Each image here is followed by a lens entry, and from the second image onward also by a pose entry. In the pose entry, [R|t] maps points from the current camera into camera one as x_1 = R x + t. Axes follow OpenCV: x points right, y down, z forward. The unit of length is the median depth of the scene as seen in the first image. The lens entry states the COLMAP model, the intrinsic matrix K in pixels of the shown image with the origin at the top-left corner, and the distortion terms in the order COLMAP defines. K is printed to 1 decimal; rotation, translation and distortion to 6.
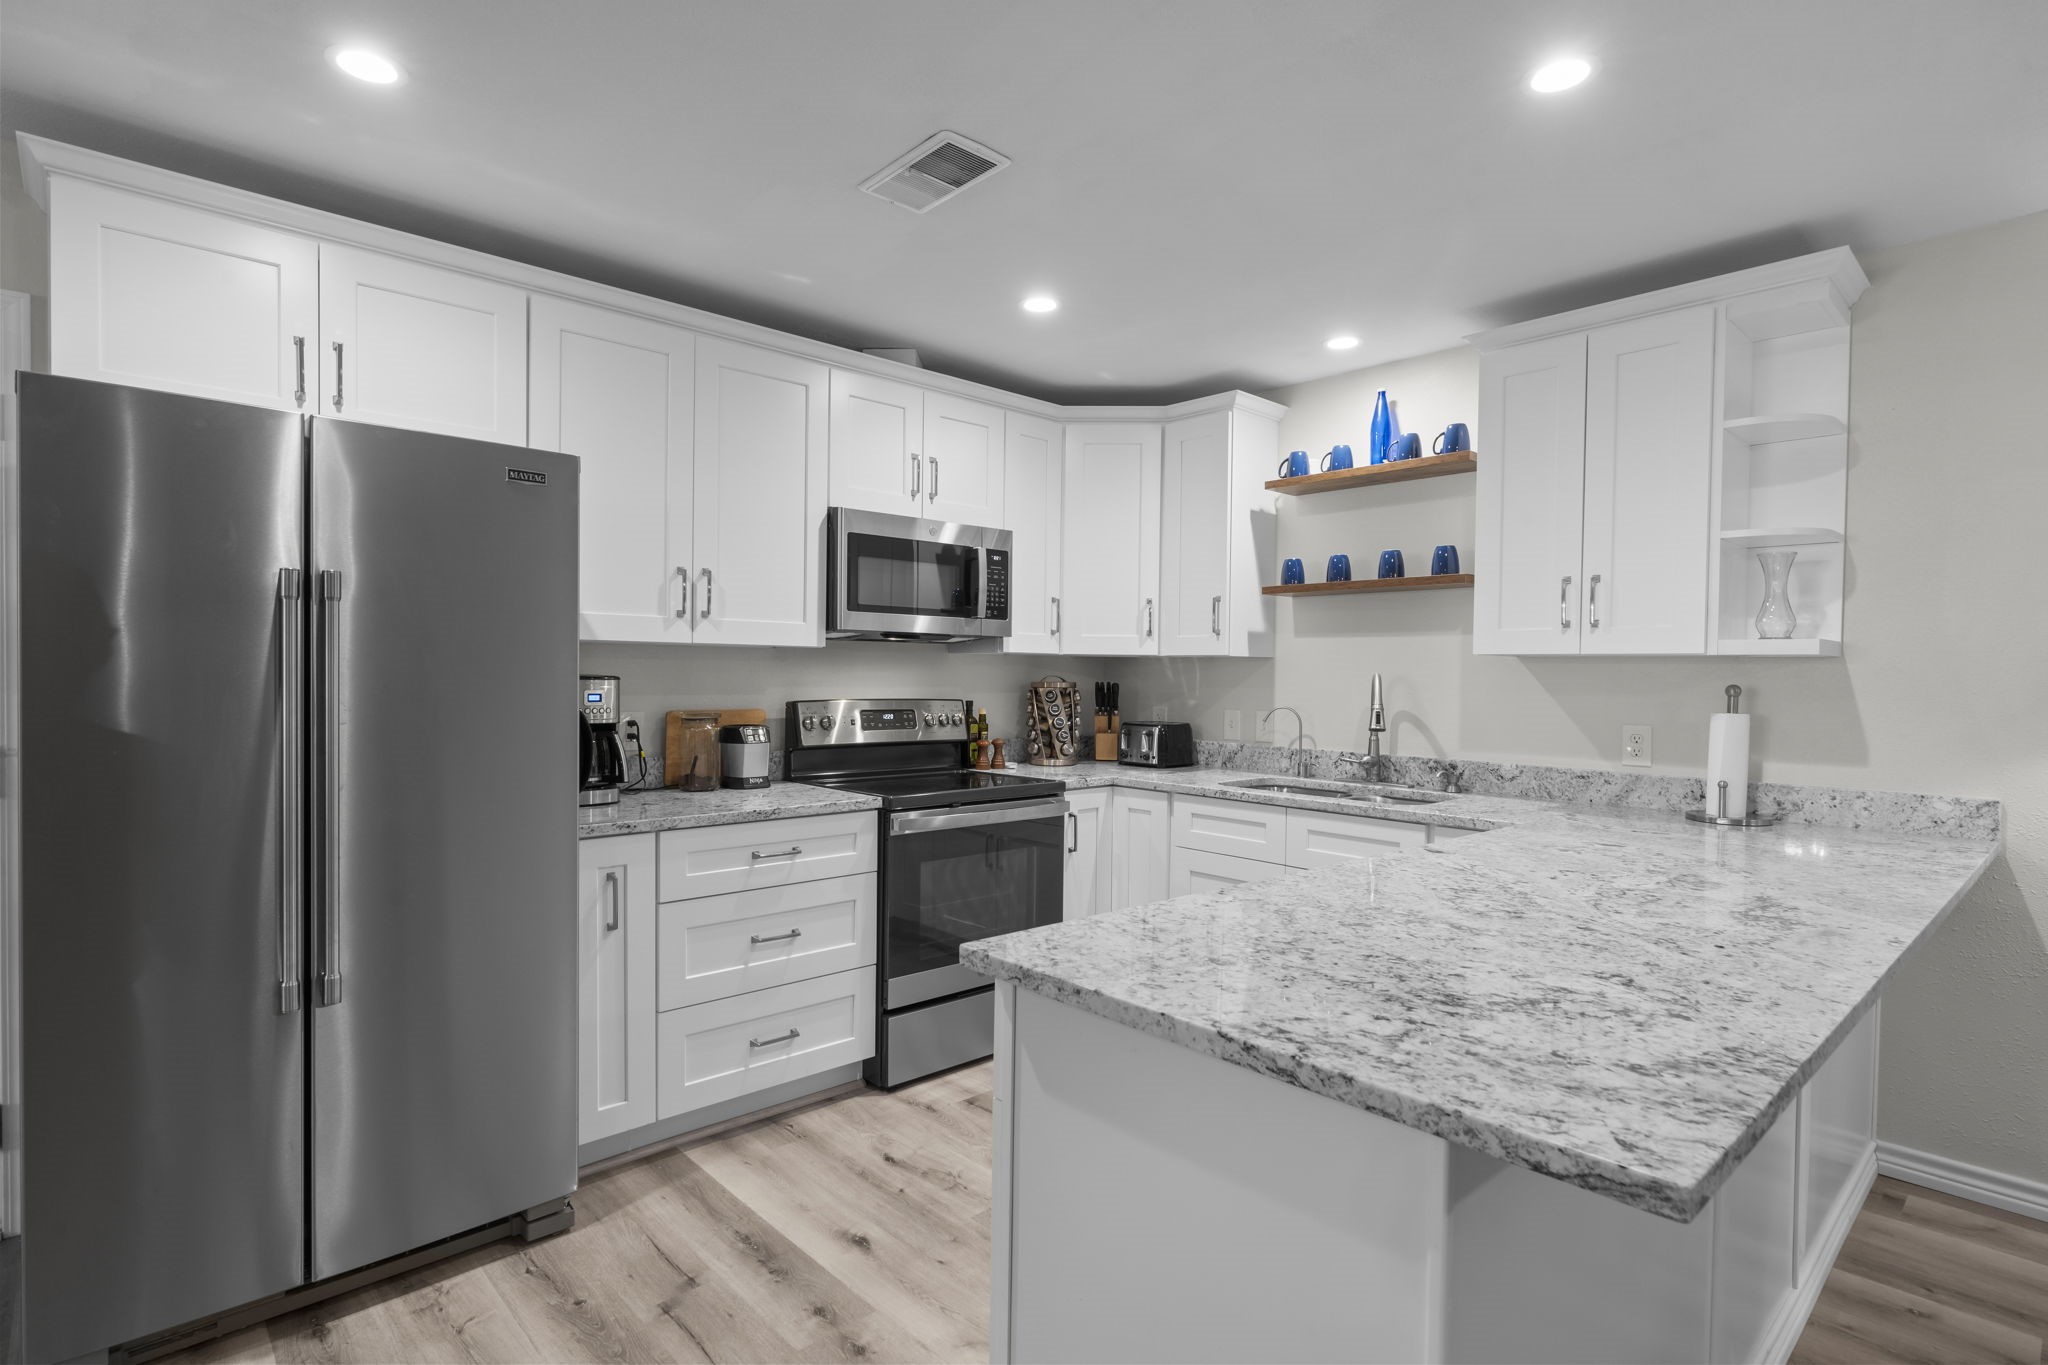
lens RADIAL K [[993.1, 0, 1033.8], [0, 993.1, 690.8], [0, 0, 1]] dist [-0.001740, -0.000022]
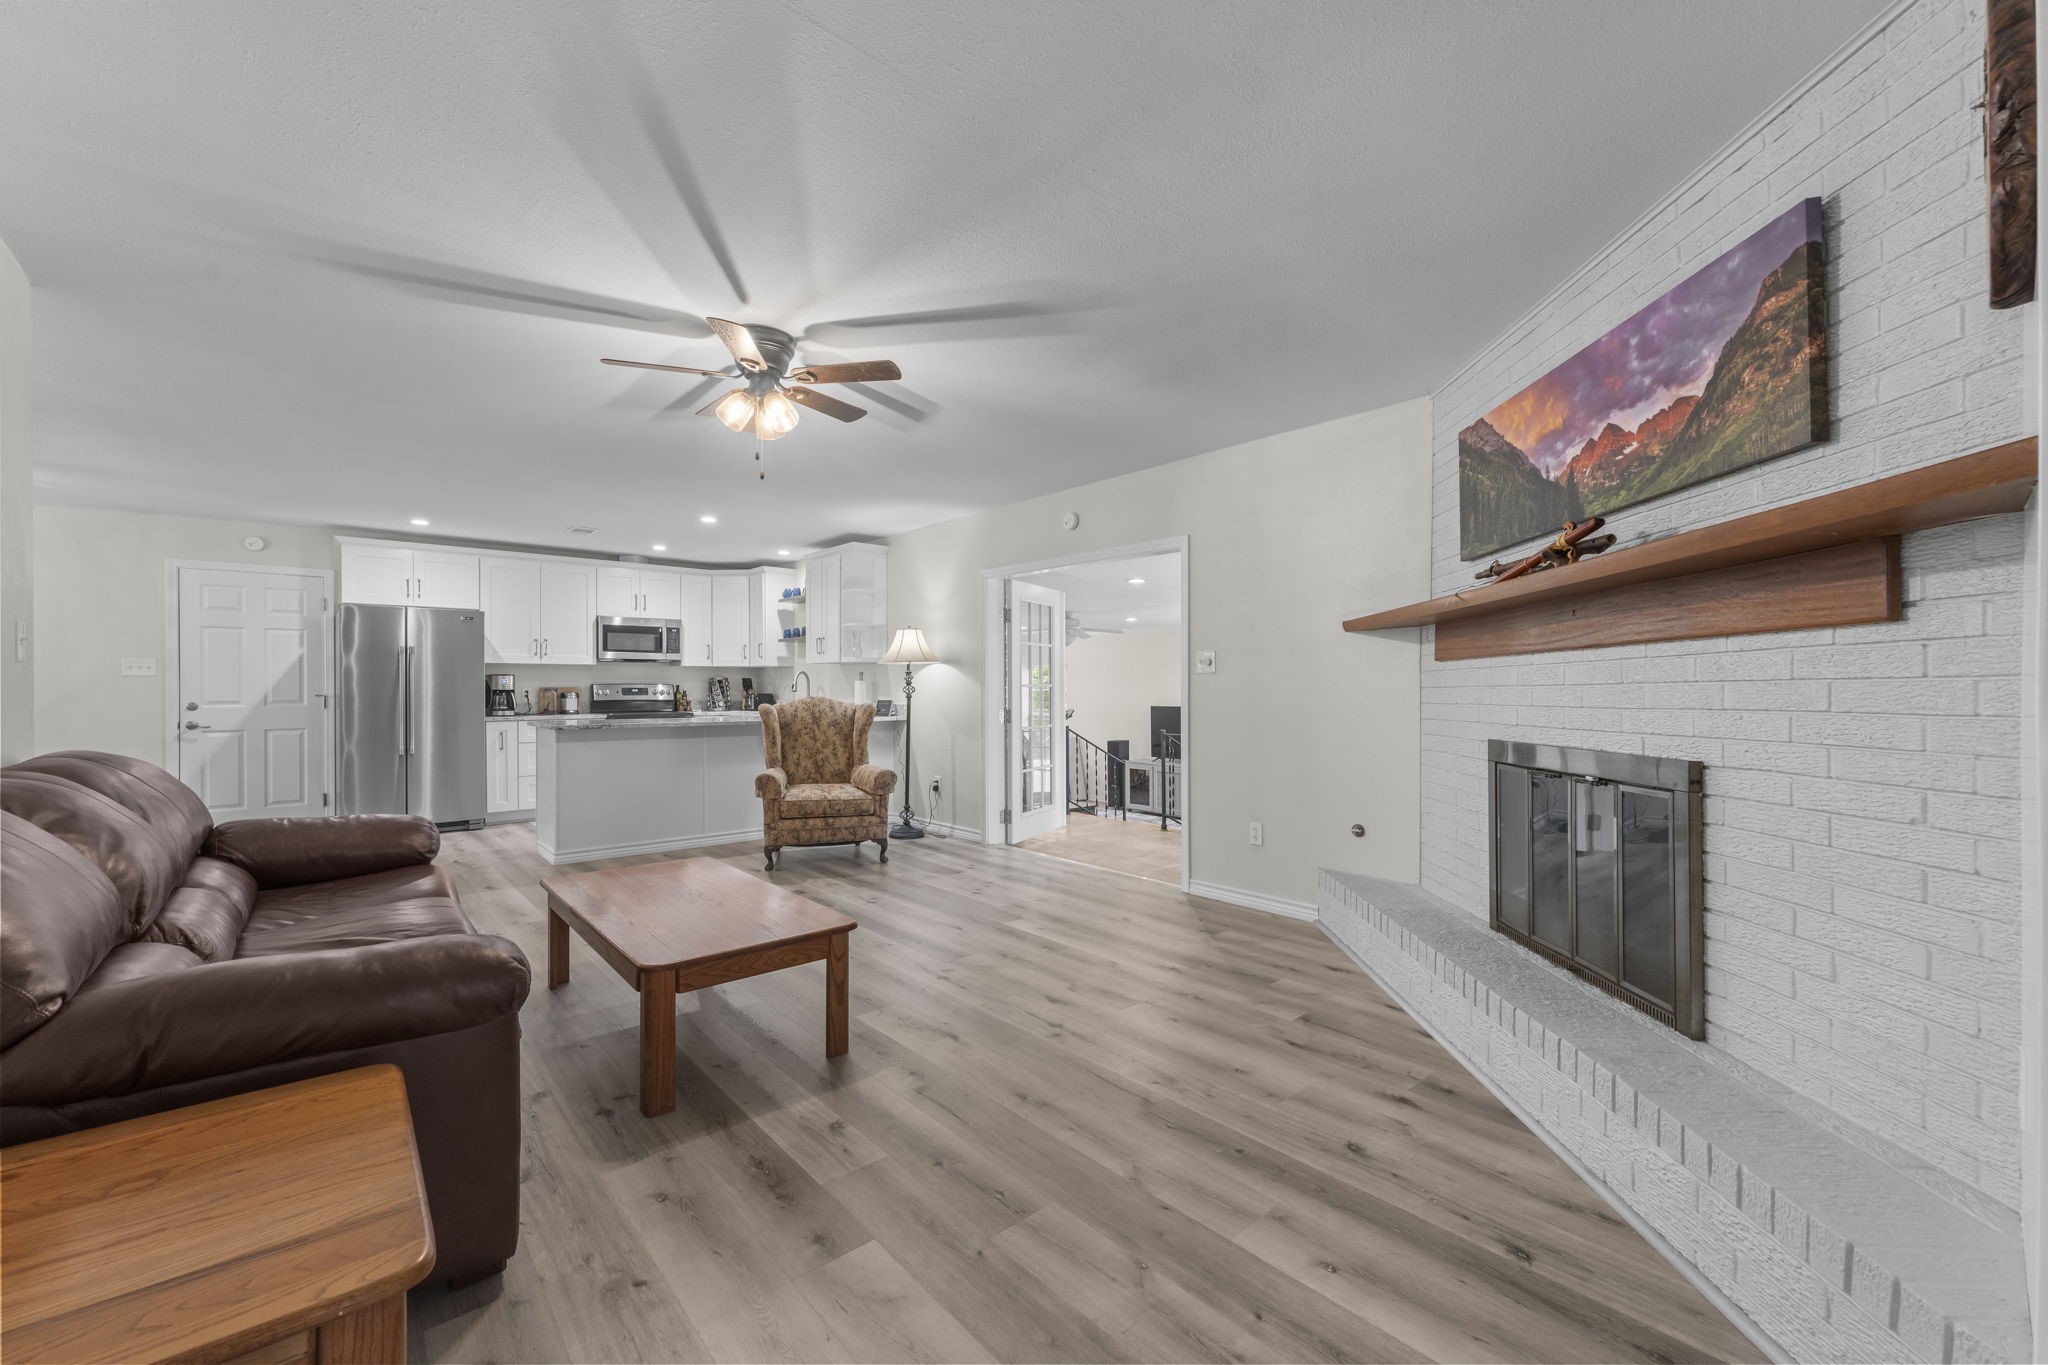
lens RADIAL K [[744.2, 0, 1019.5], [0, 744.2, 687.5], [0, 0, 1]] dist [-0.019616, 0.000293]
pose [[0.999662, -0.015458, 0.020904, 0.974755], [0.015796, 0.999745, -0.016110, 0.076434], [-0.020650, 0.016435, 0.999652, -1.167264]]
